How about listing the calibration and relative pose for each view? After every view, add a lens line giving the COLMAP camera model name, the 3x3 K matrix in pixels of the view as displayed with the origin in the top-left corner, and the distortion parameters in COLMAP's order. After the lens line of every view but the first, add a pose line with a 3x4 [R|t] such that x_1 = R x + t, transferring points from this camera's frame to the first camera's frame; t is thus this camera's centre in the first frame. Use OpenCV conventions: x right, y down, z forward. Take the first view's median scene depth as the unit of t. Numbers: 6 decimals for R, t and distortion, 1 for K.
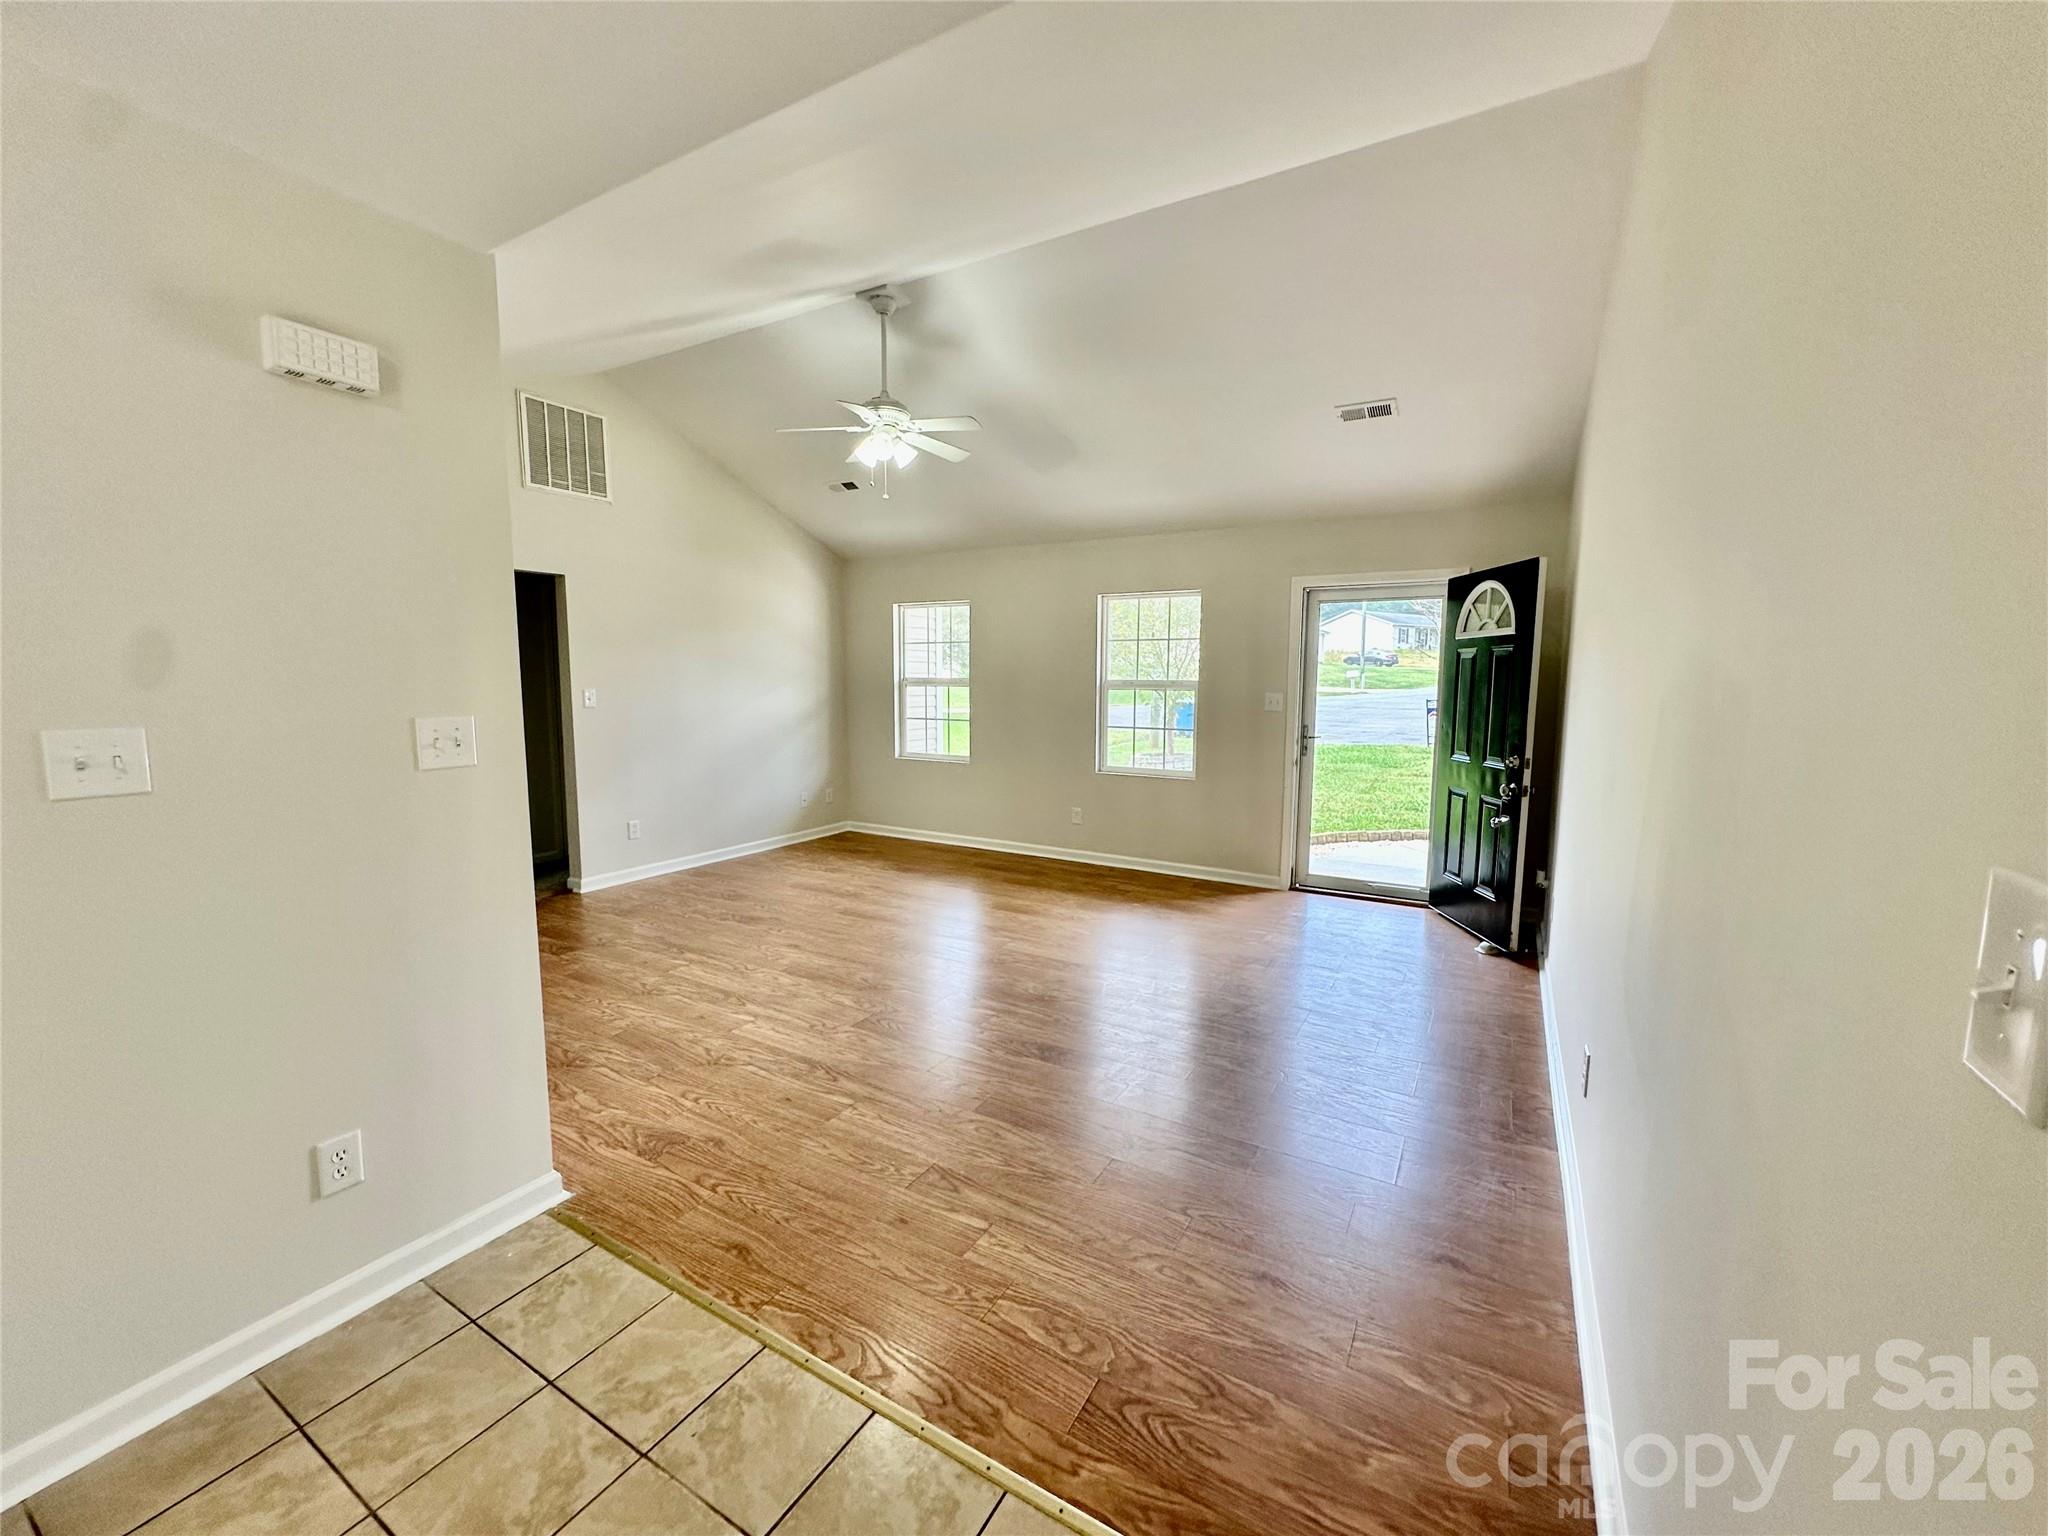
lens RADIAL K [[826.3, 0, 1027.3], [0, 826.3, 763.3], [0, 0, 1]] dist [0.001434, 0.000658]
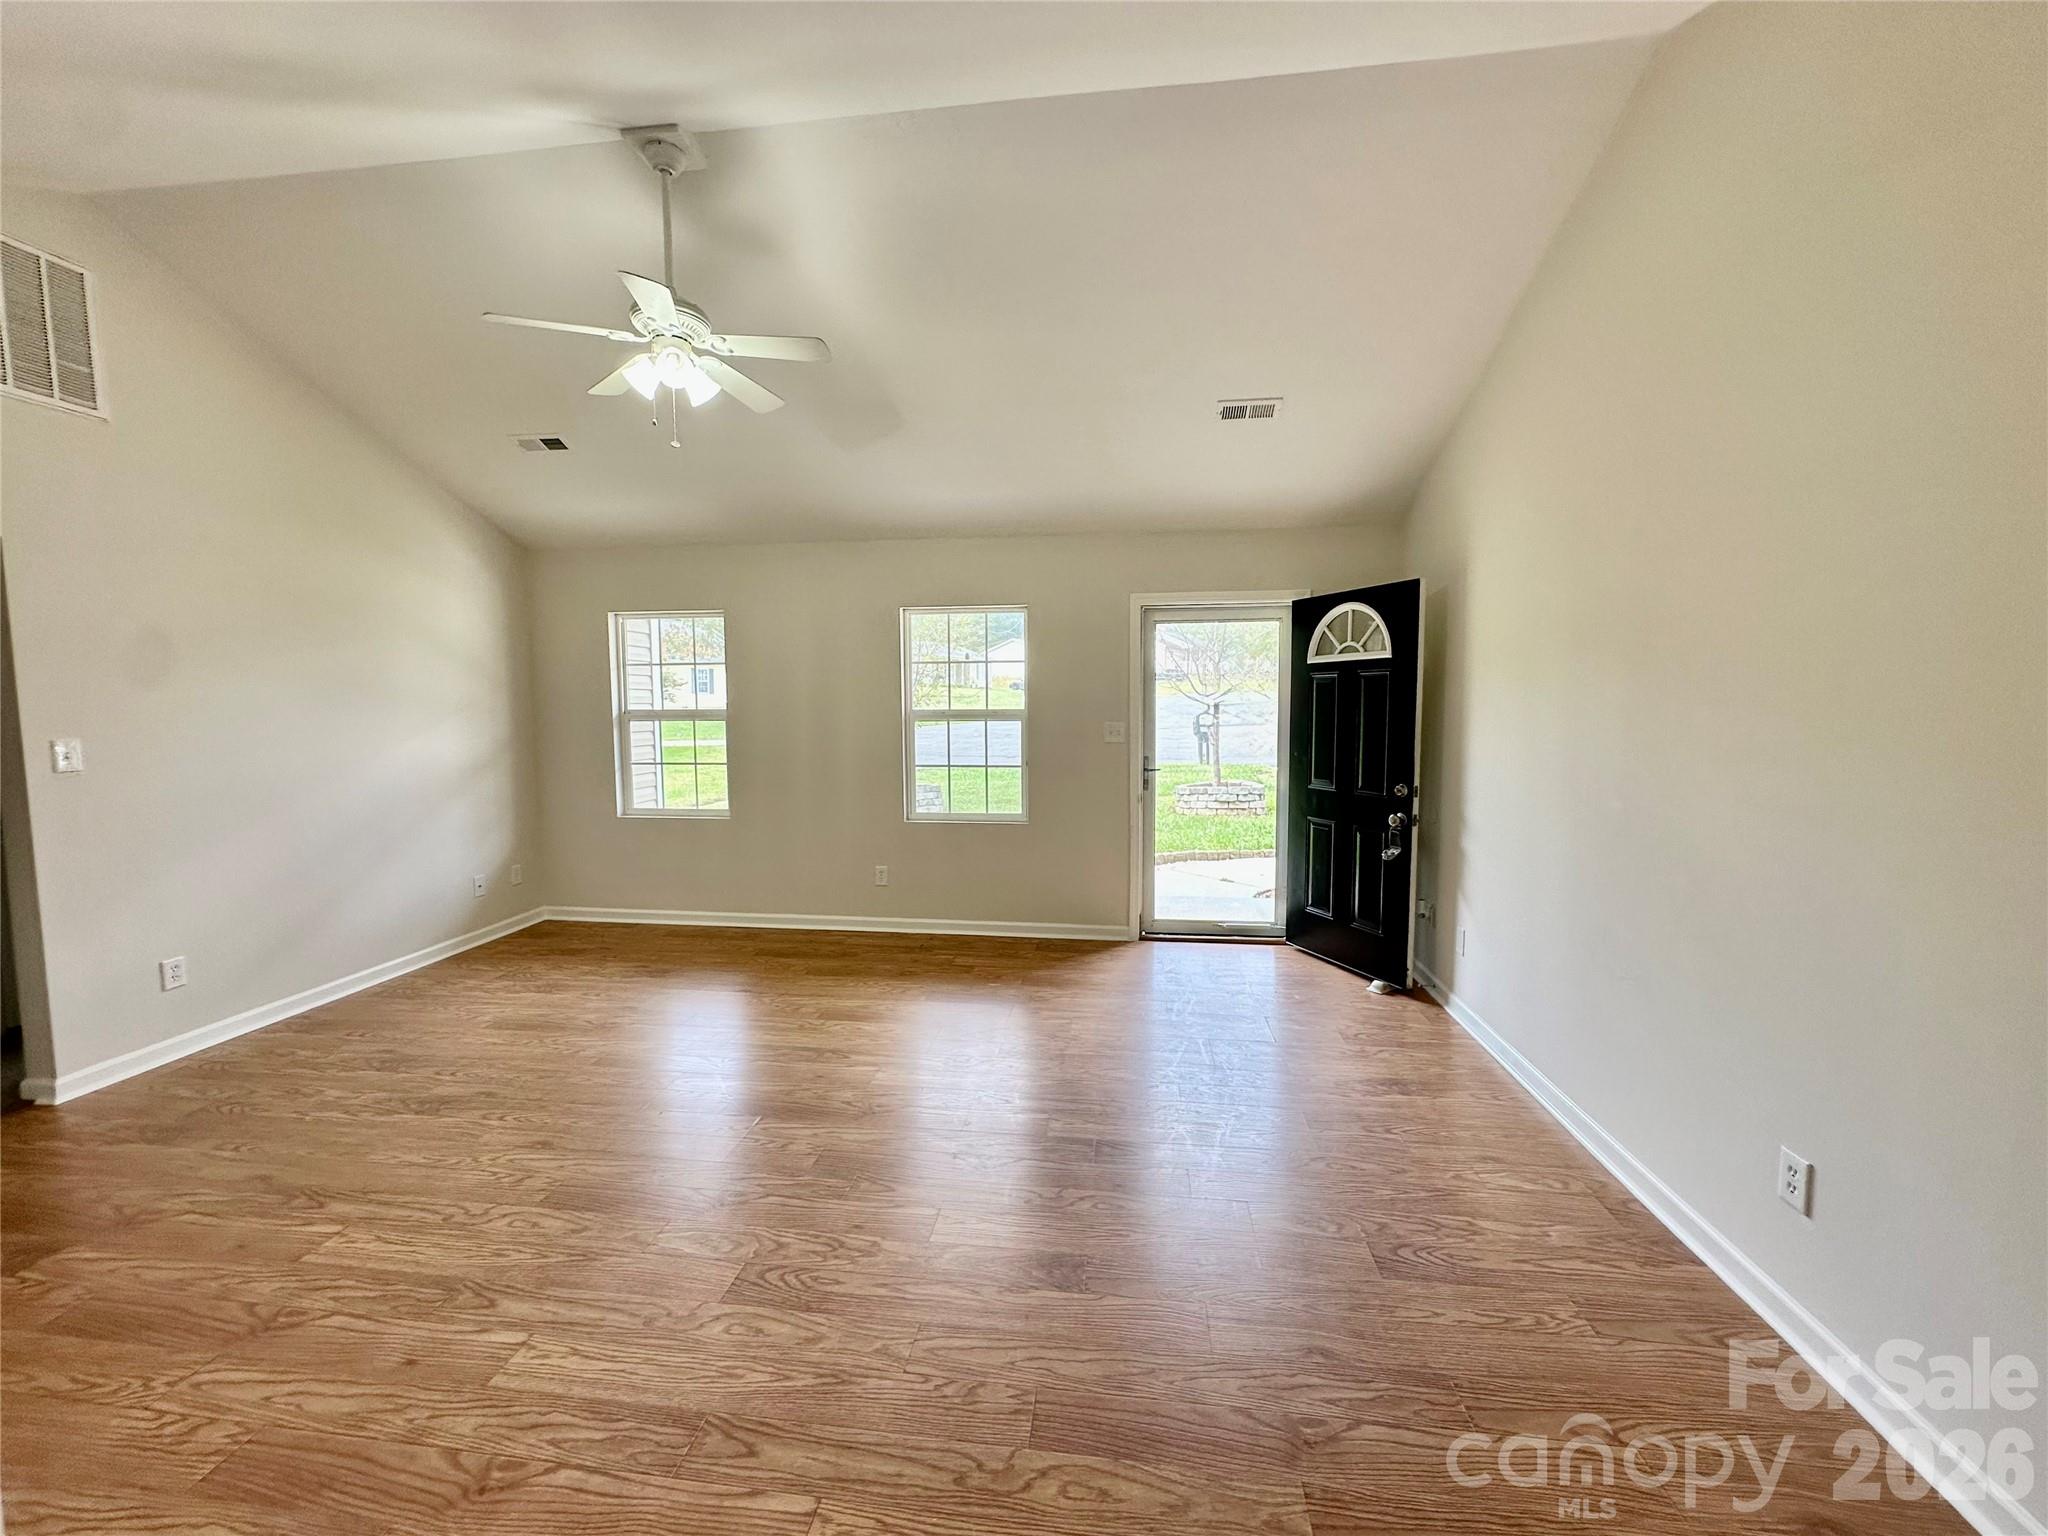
lens RADIAL K [[826.3, 0, 1027.3], [0, 826.3, 763.3], [0, 0, 1]] dist [0.001434, 0.000658]
pose [[0.922453, -0.039262, 0.384107, -0.139973], [0.051426, 0.998447, -0.021444, -0.027319], [-0.382669, 0.039534, 0.923039, 0.221600]]
